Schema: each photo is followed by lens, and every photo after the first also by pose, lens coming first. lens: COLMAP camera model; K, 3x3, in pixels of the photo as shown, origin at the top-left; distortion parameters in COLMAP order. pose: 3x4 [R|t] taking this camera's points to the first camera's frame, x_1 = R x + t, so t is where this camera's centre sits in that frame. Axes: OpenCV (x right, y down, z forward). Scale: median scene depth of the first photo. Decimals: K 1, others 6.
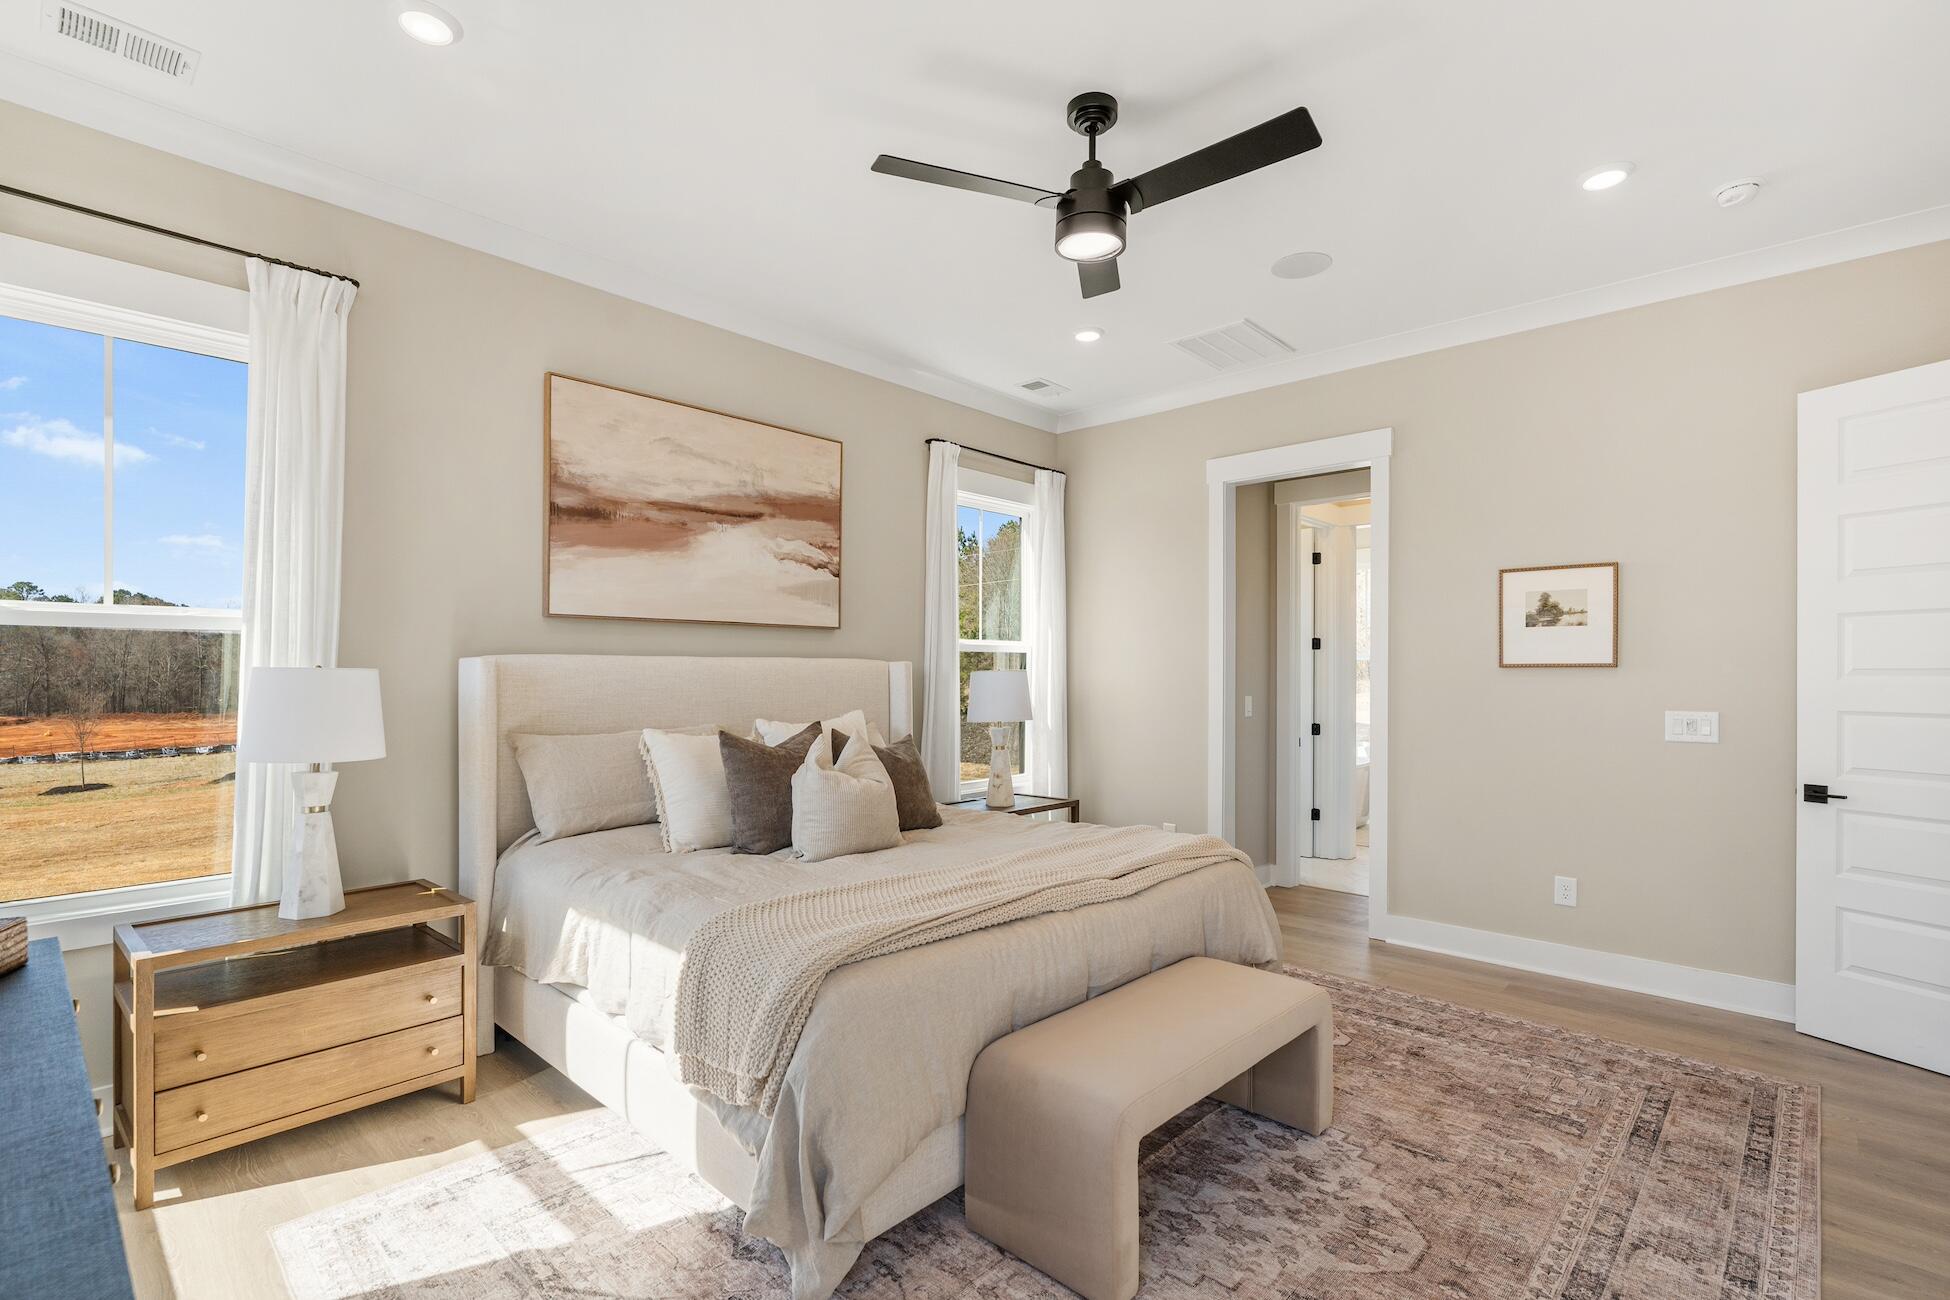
lens RADIAL K [[902.1, 0, 975.4], [0, 902.1, 670.7], [0, 0, 1]] dist [0.001030, 0.000084]
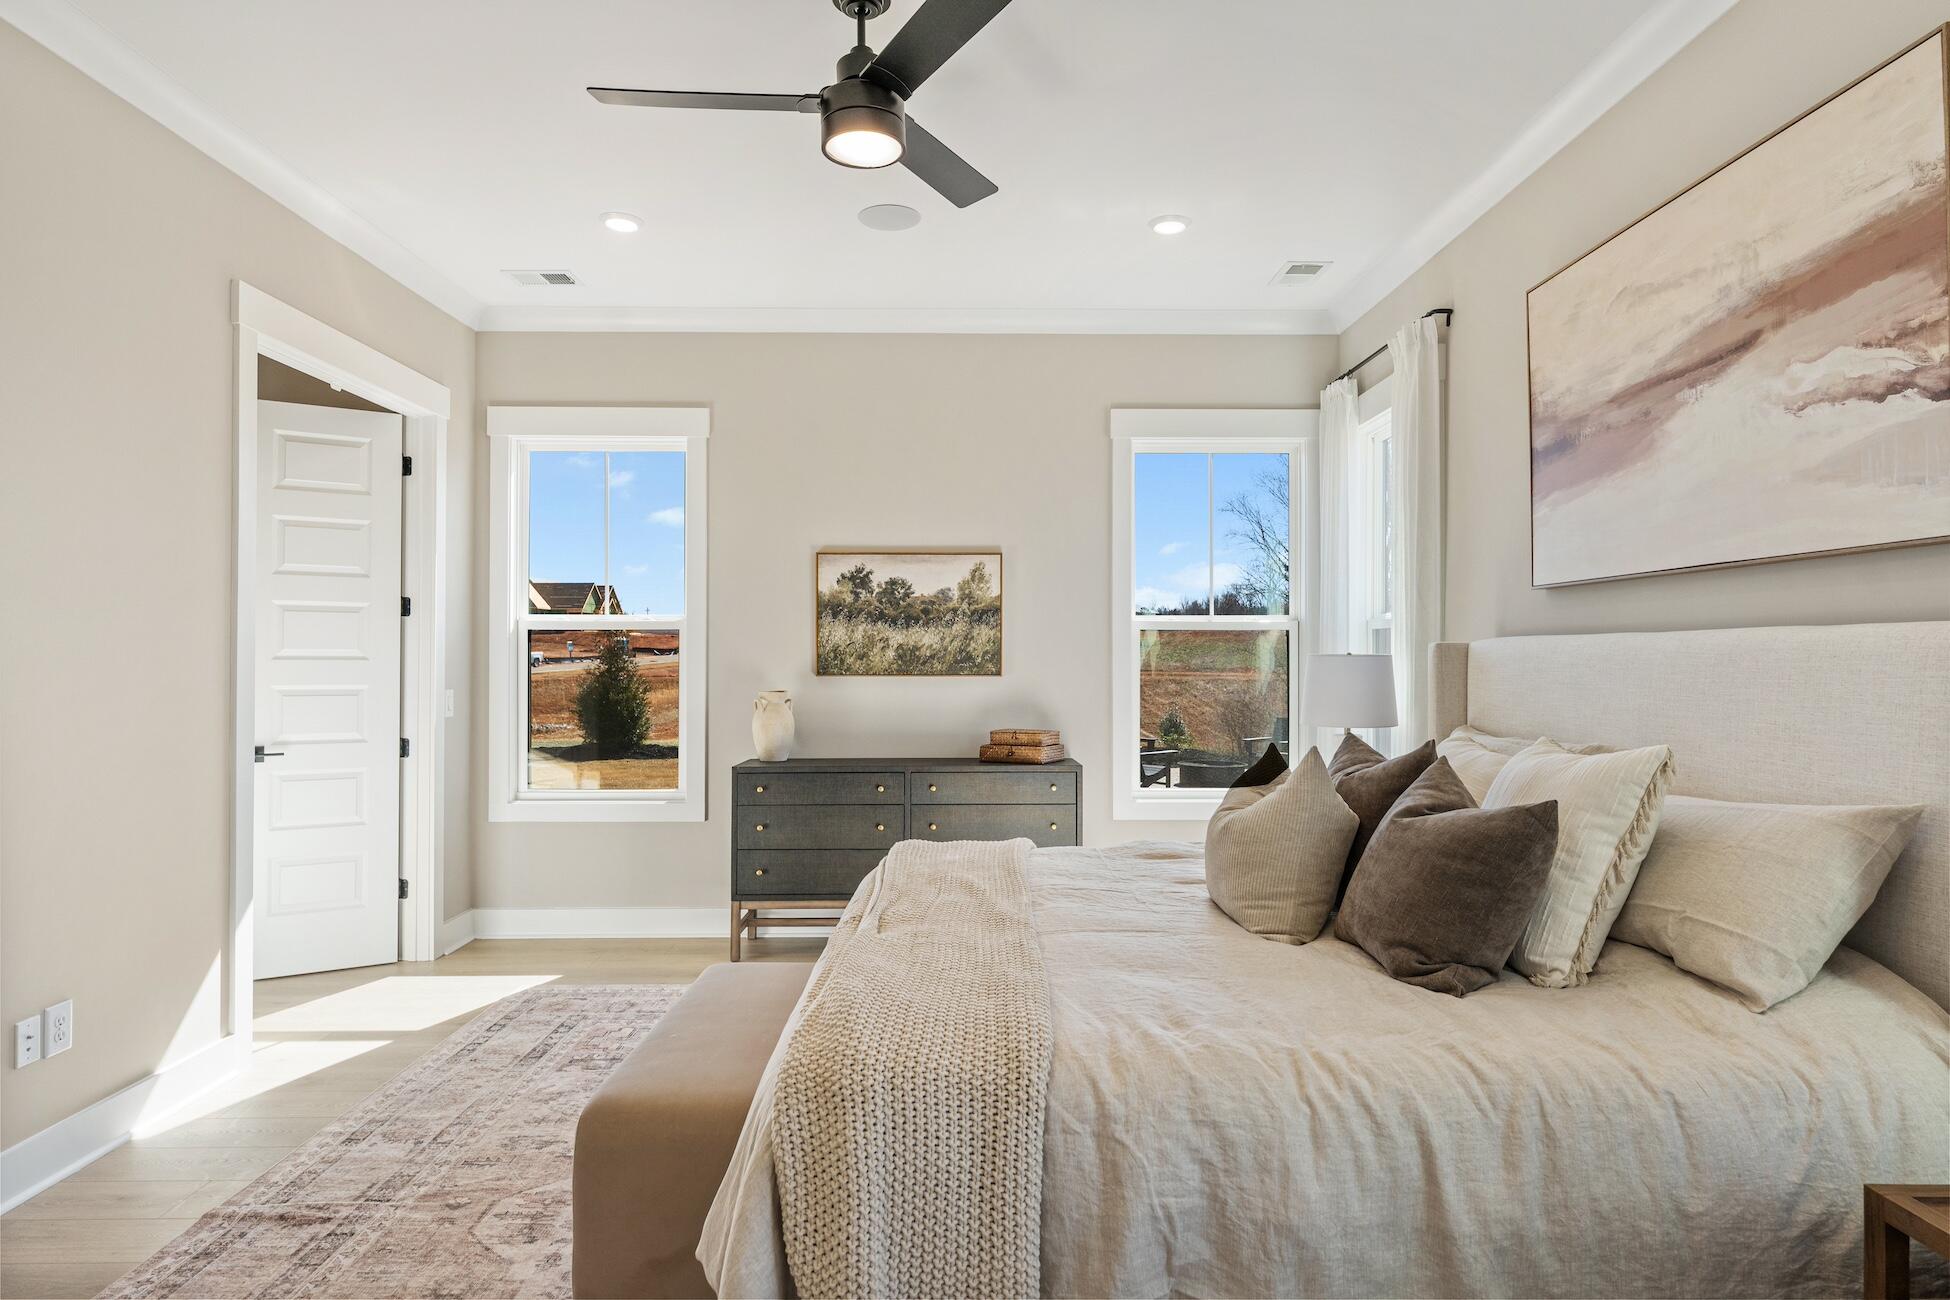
lens RADIAL K [[1066.6, 0, 975.0], [0, 1066.6, 650.0], [0, 0, 1]] dist [-0.000783, -0.000217]
pose [[-0.719392, -0.008641, -0.694550, 0.485270], [-0.003683, 0.999956, -0.008626, 0.003877], [0.694594, -0.003648, -0.719393, 1.172567]]
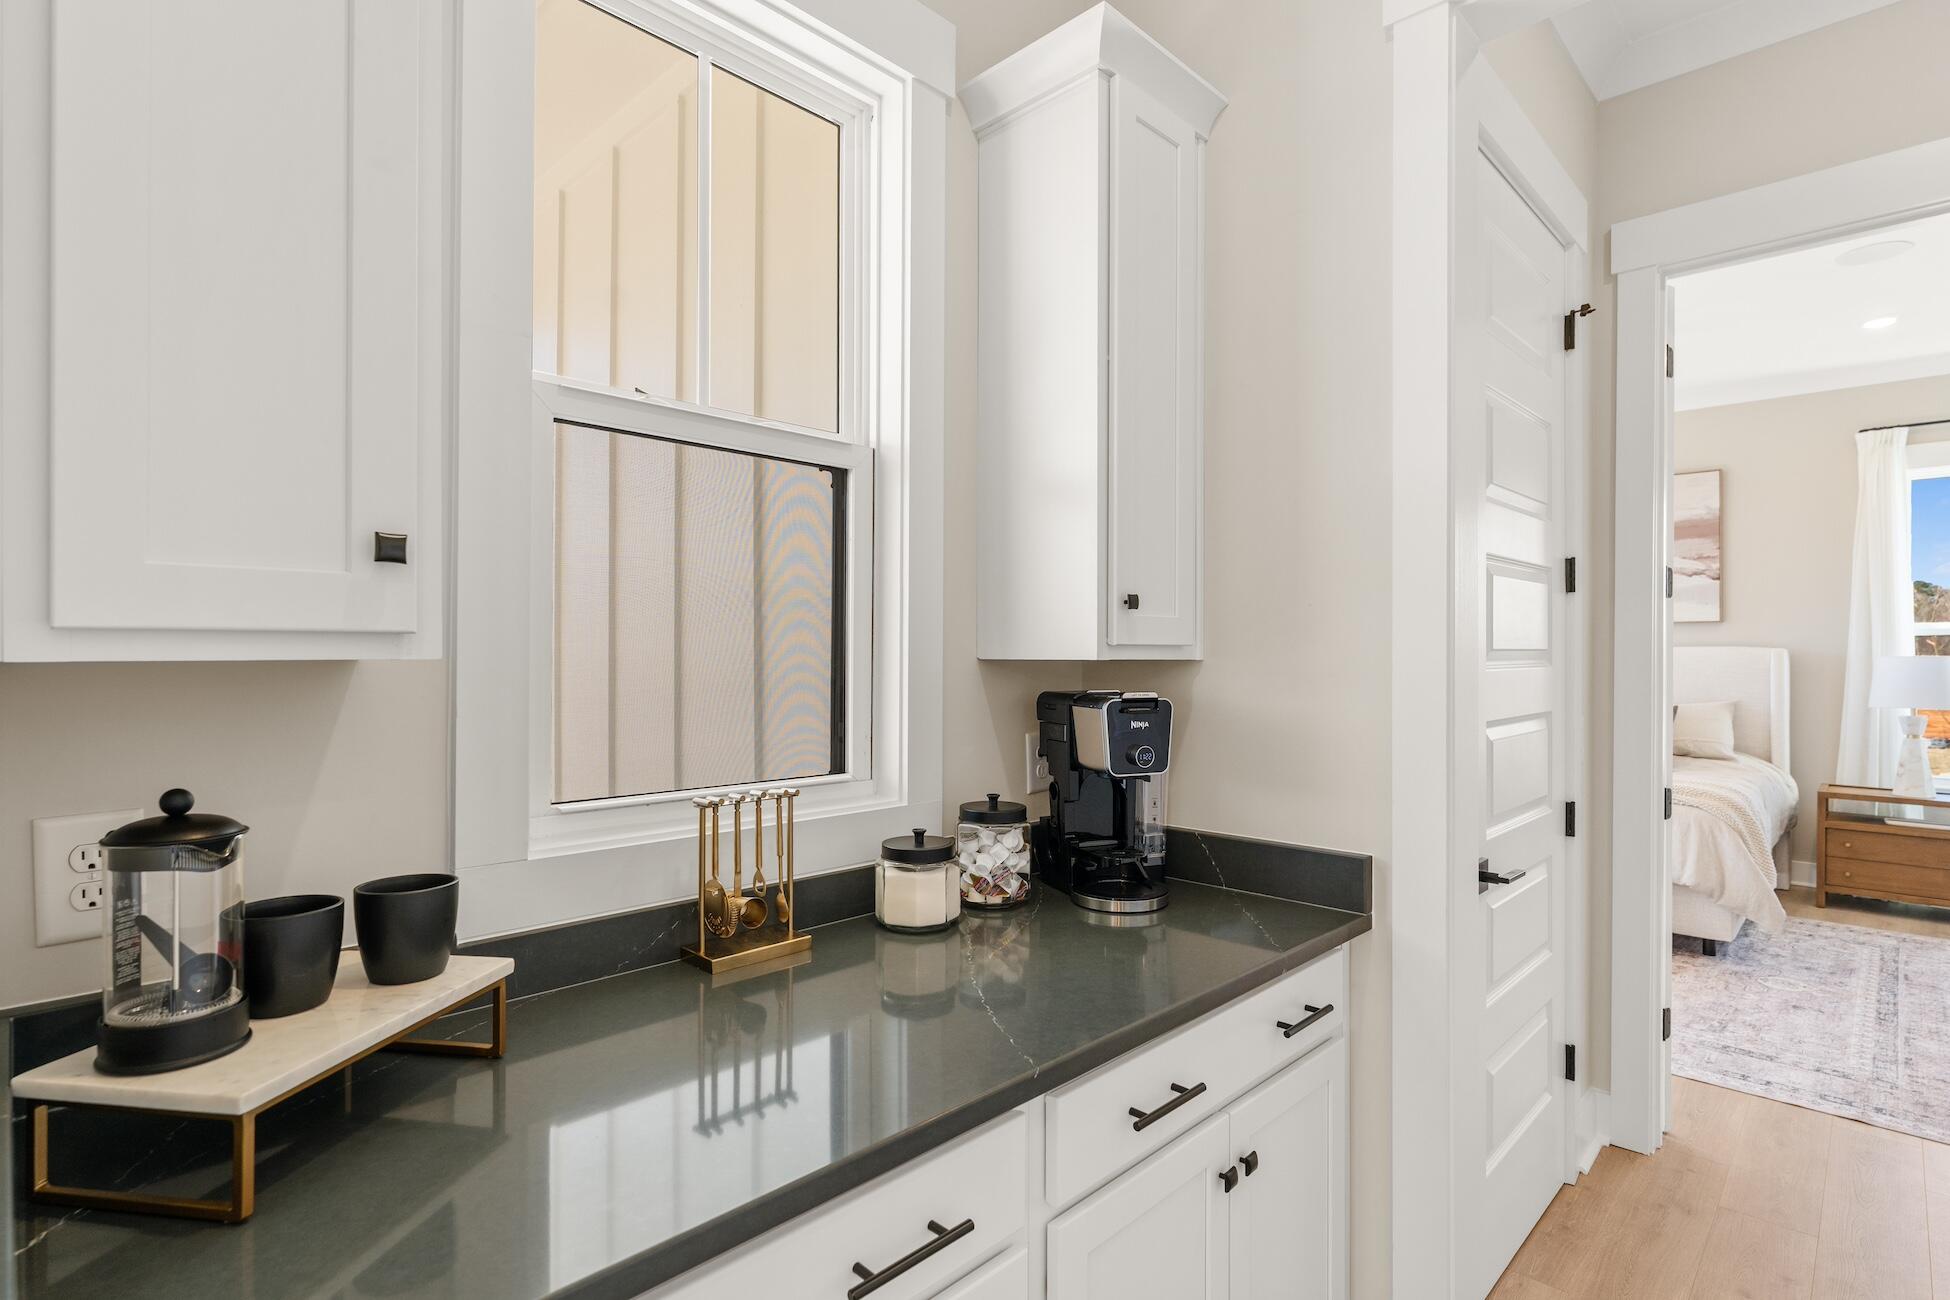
lens RADIAL K [[972.0, 0, 975.0], [0, 972.0, 650.0], [0, 0, 1]] dist [0.000004, -0.000006]
pose [[-0.018218, -0.006517, -0.999813, 1.334453], [-0.004100, 0.999971, -0.006444, 0.003870], [0.999826, 0.003982, -0.018245, 0.021863]]
